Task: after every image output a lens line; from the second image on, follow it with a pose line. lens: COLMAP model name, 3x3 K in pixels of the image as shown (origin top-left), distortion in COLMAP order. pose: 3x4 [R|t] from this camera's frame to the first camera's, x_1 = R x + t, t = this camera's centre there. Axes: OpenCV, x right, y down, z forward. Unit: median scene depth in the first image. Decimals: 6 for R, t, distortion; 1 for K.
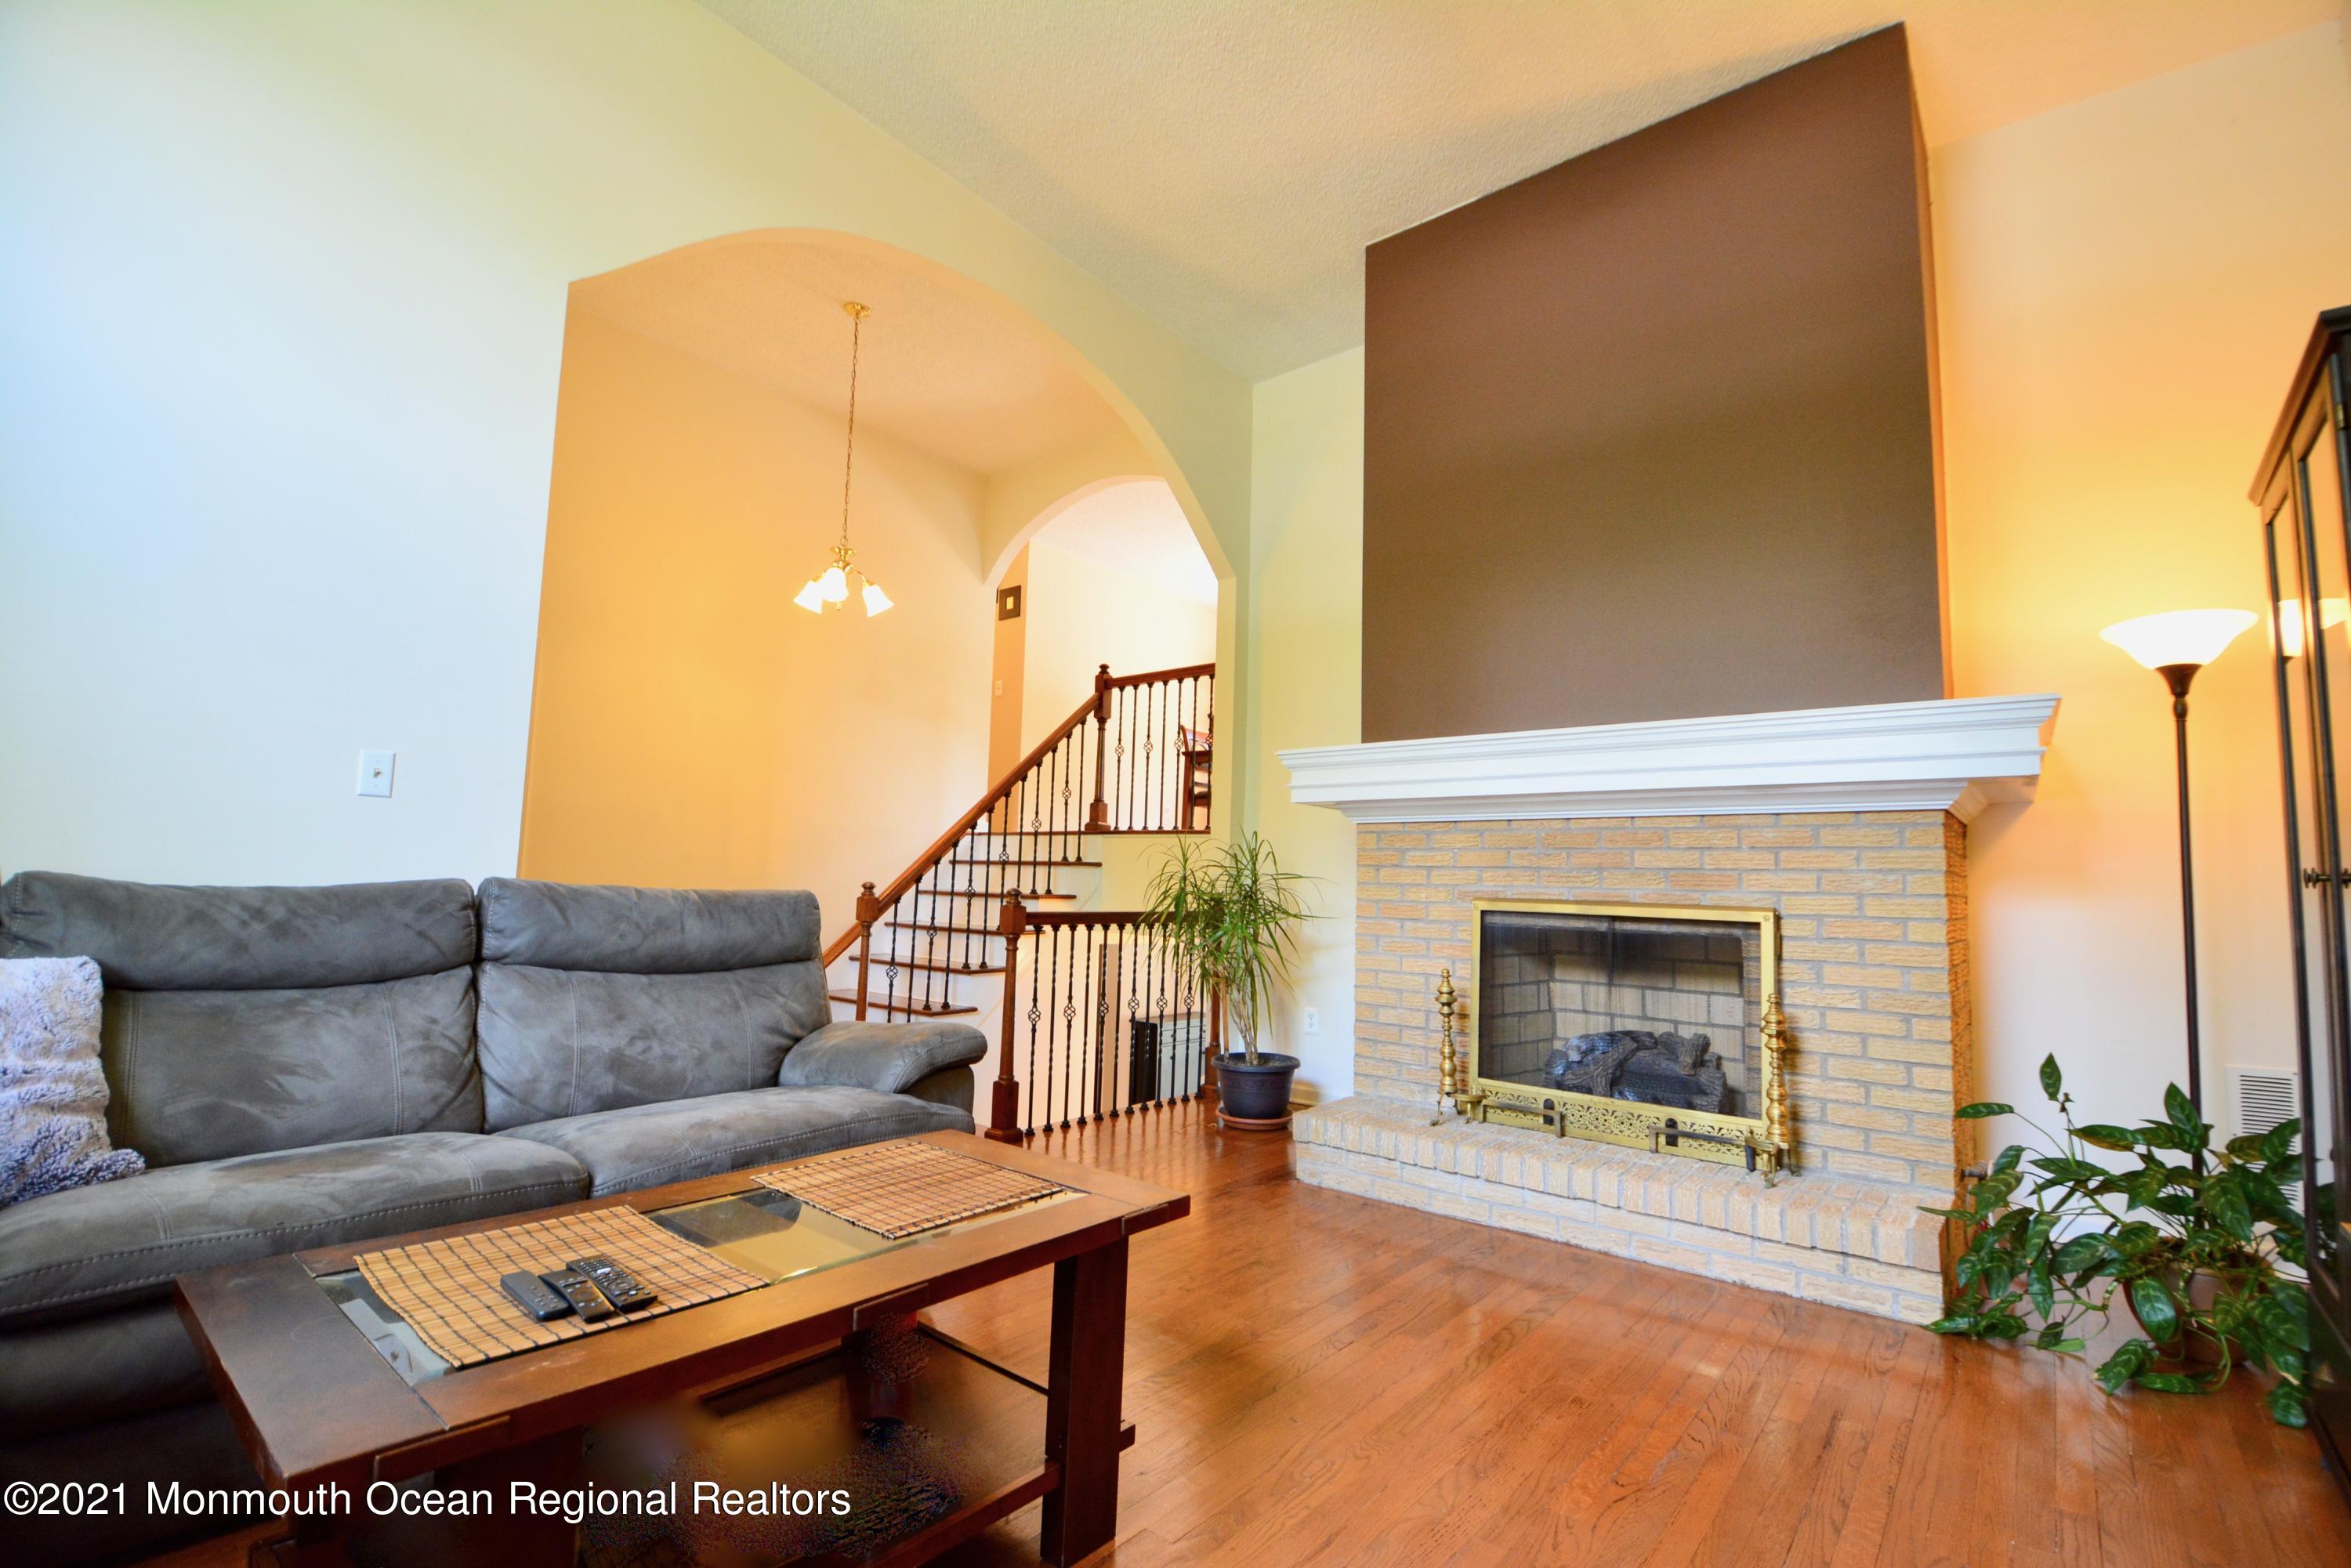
lens RADIAL K [[1038.5, 0, 1165.3], [0, 1038.5, 786.3], [0, 0, 1]] dist [0.019927, -0.023538]
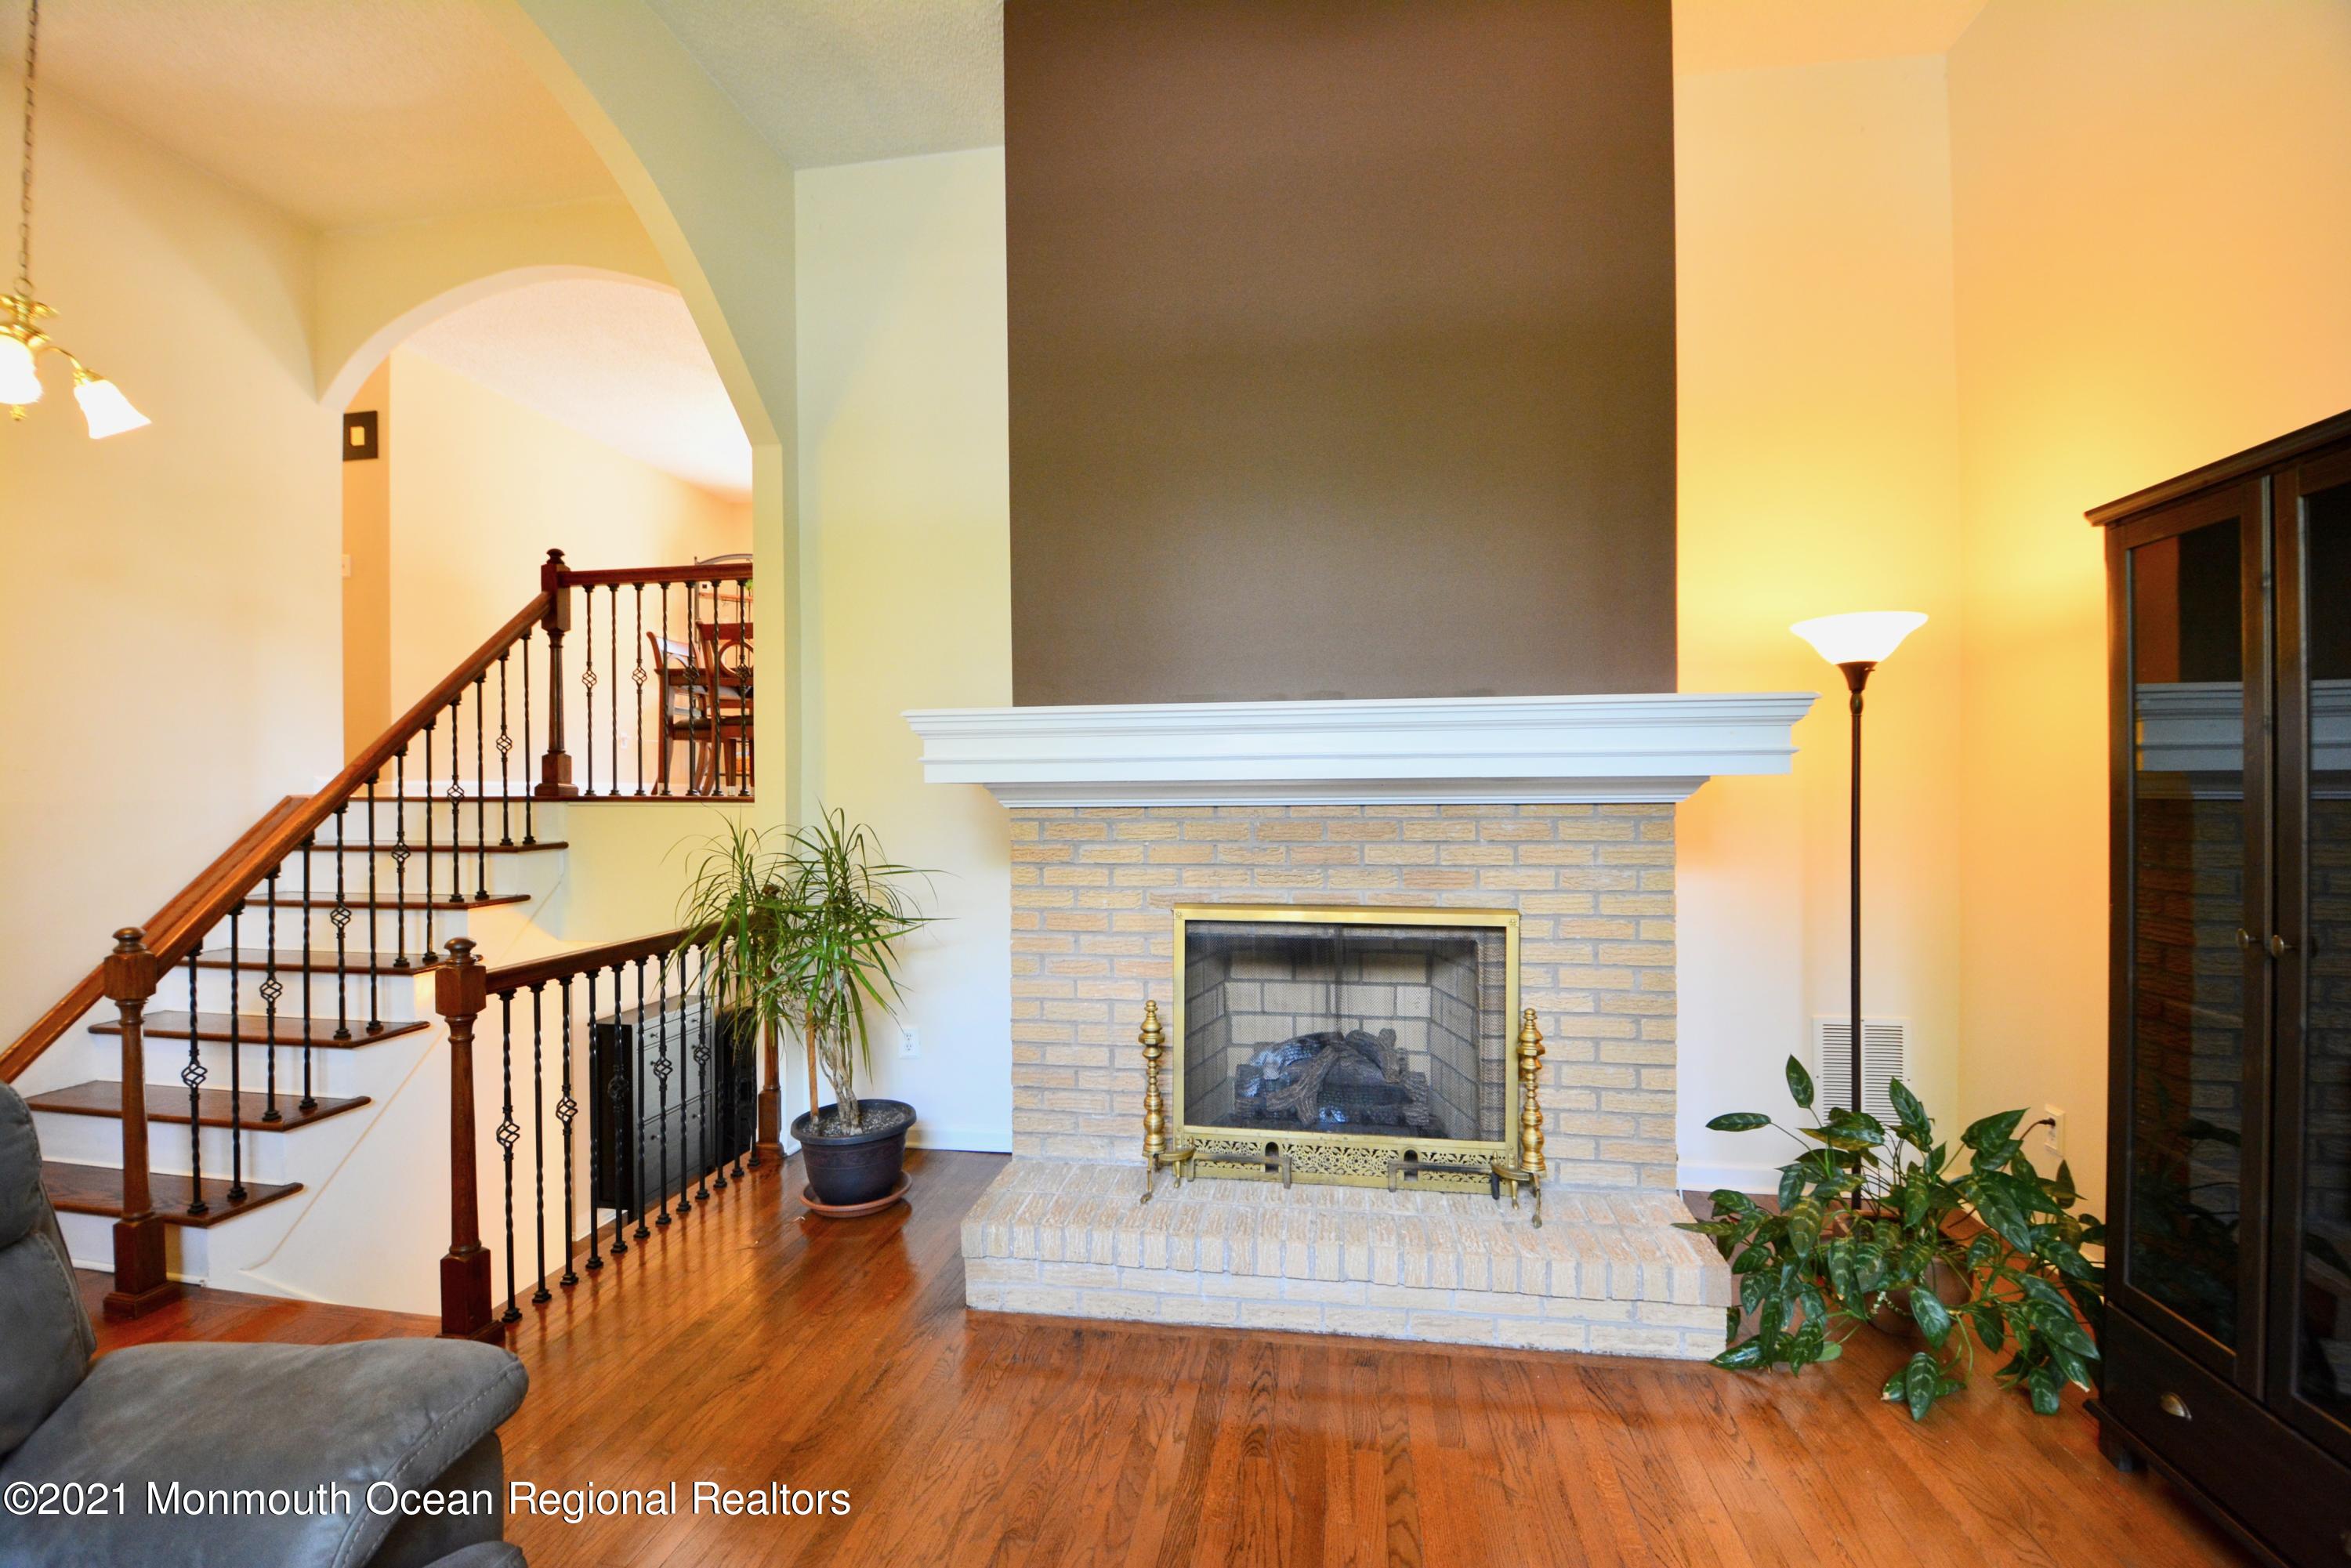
lens RADIAL K [[1038.5, 0, 1165.3], [0, 1038.5, 786.3], [0, 0, 1]] dist [0.019927, -0.023538]
pose [[0.859622, -0.036004, 0.509660, -0.116195], [-0.016878, 0.994969, 0.098755, -0.063309], [-0.510651, -0.093494, 0.854689, 0.337350]]
